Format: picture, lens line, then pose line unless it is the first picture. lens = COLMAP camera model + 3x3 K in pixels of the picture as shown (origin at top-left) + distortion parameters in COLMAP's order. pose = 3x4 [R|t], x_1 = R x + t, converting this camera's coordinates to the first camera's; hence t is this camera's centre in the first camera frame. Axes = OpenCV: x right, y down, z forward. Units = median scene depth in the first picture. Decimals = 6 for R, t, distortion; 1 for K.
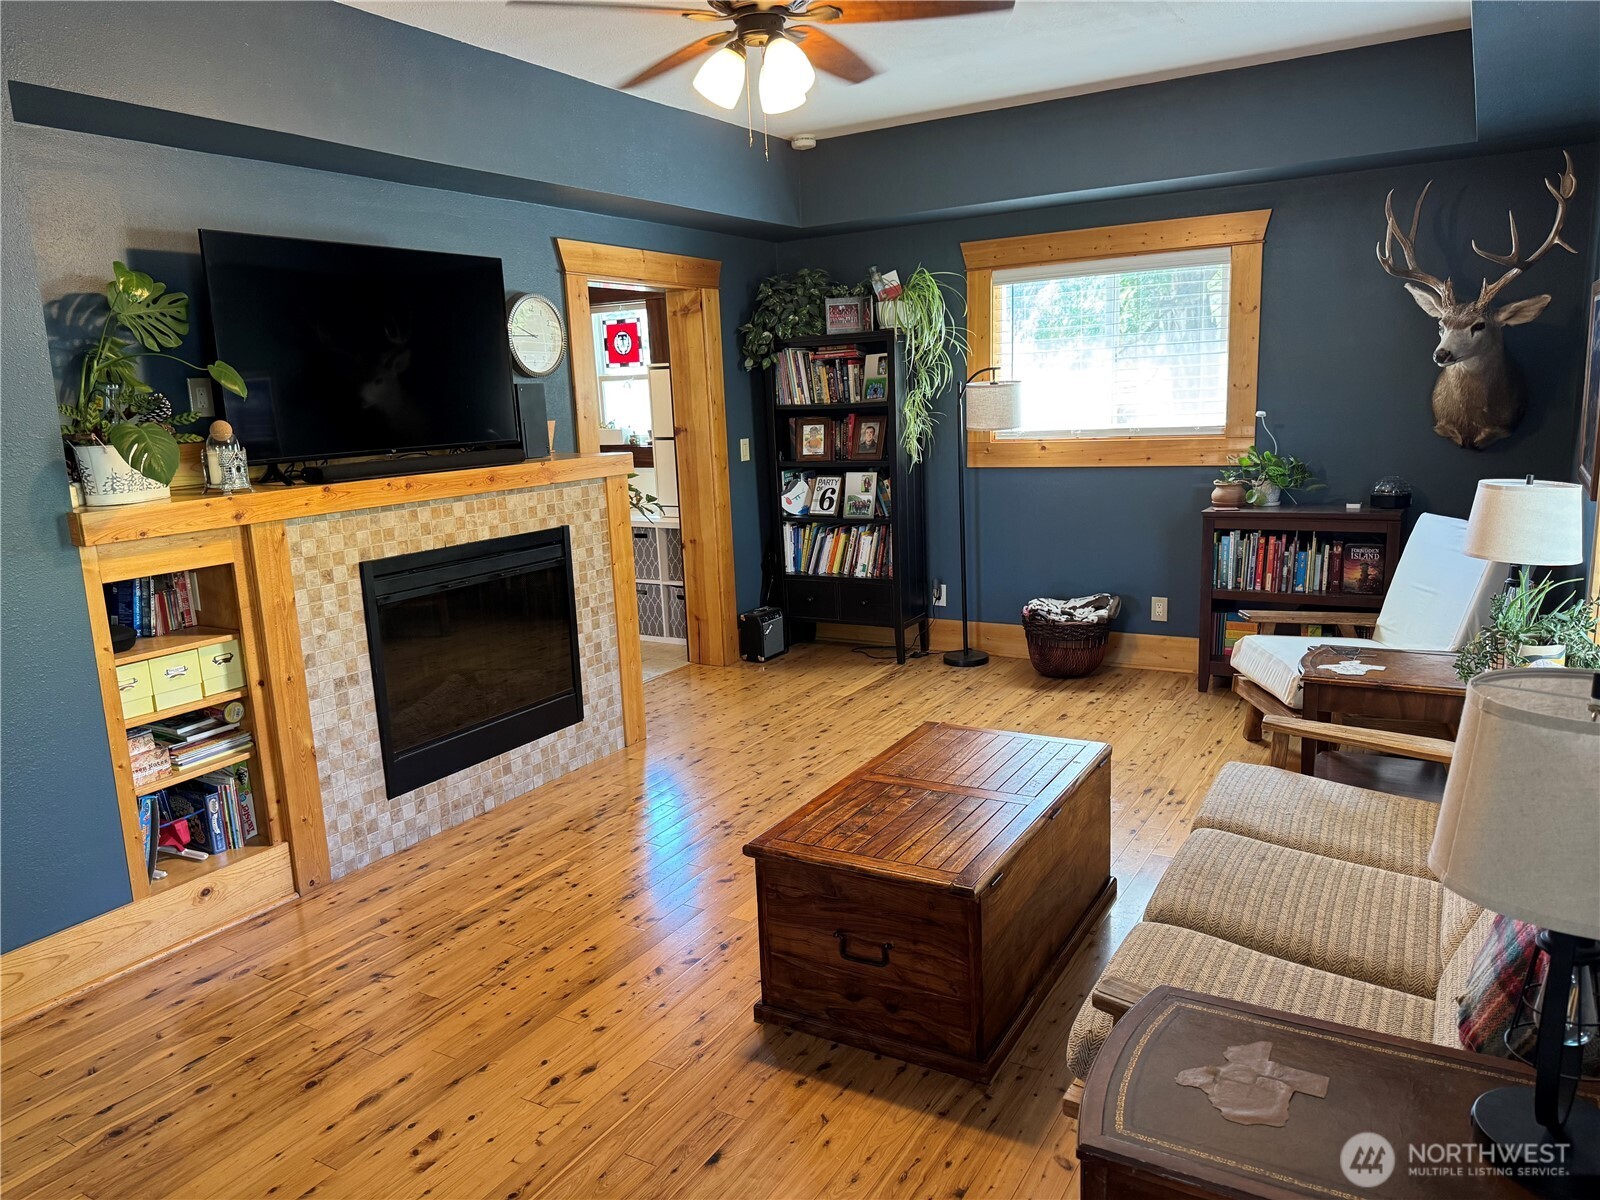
lens RADIAL K [[1129.5, 0, 801.2], [0, 1129.5, 595.7], [0, 0, 1]] dist [0.014696, -0.008862]
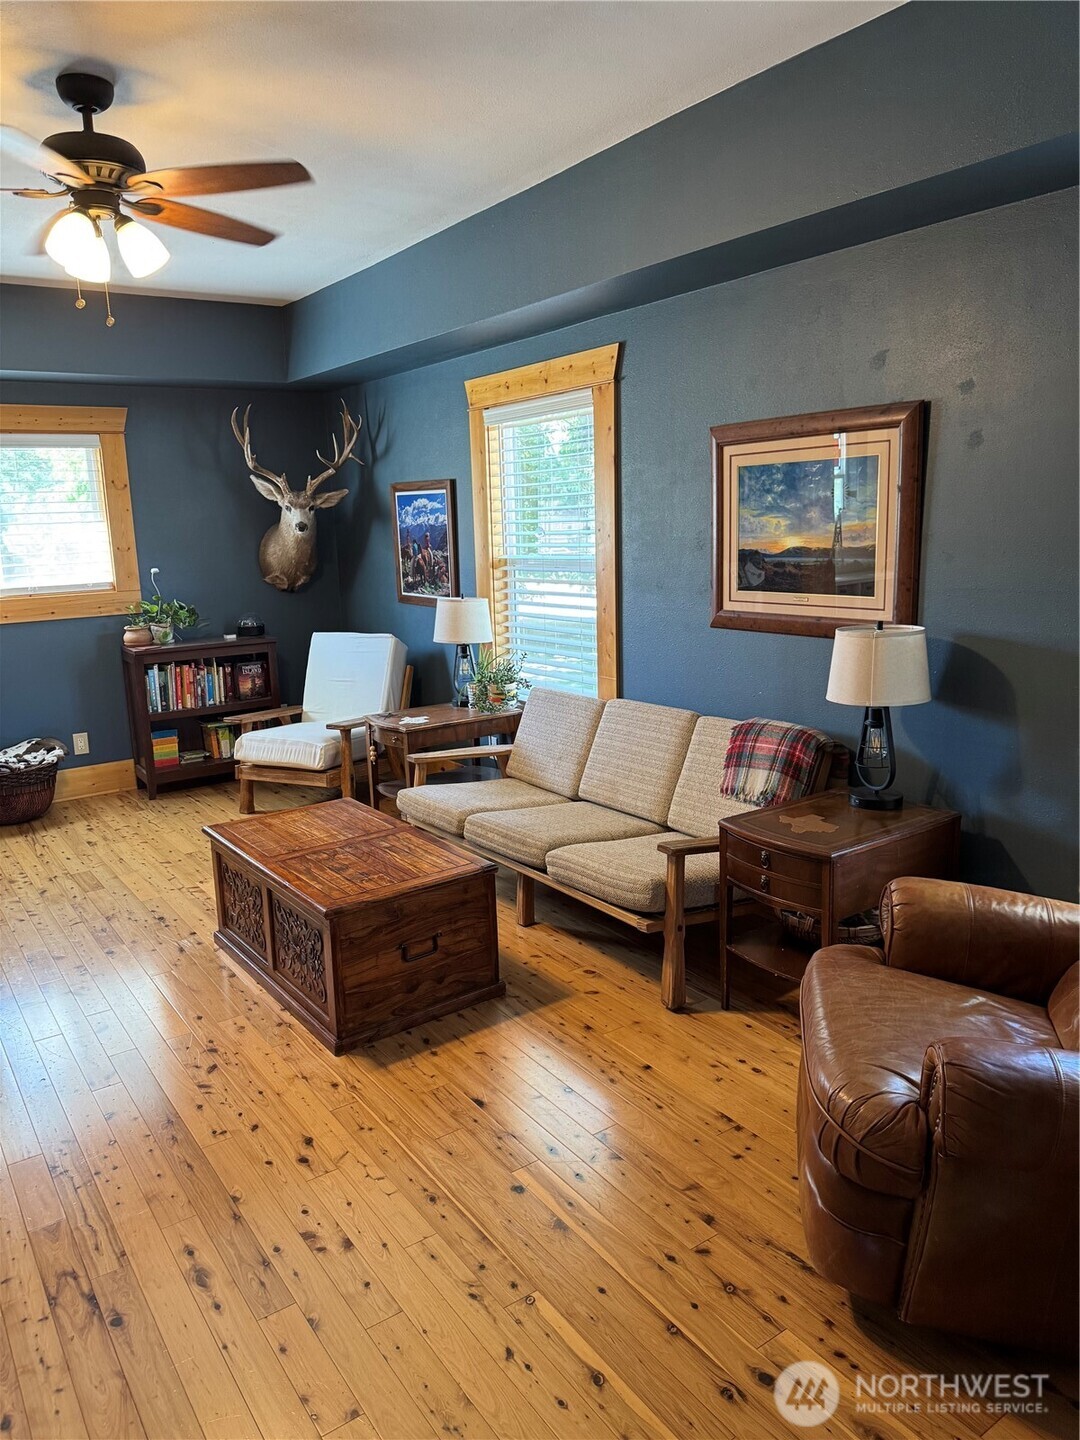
lens RADIAL K [[1016.6, 0, 543.9], [0, 1016.6, 722.2], [0, 0, 1]] dist [0.014696, -0.008862]
pose [[0.406031, -0.150863, 0.901321, -0.483934], [0.179308, 0.980260, 0.083300, -0.013344], [-0.896095, 0.127792, 0.425067, 0.164550]]
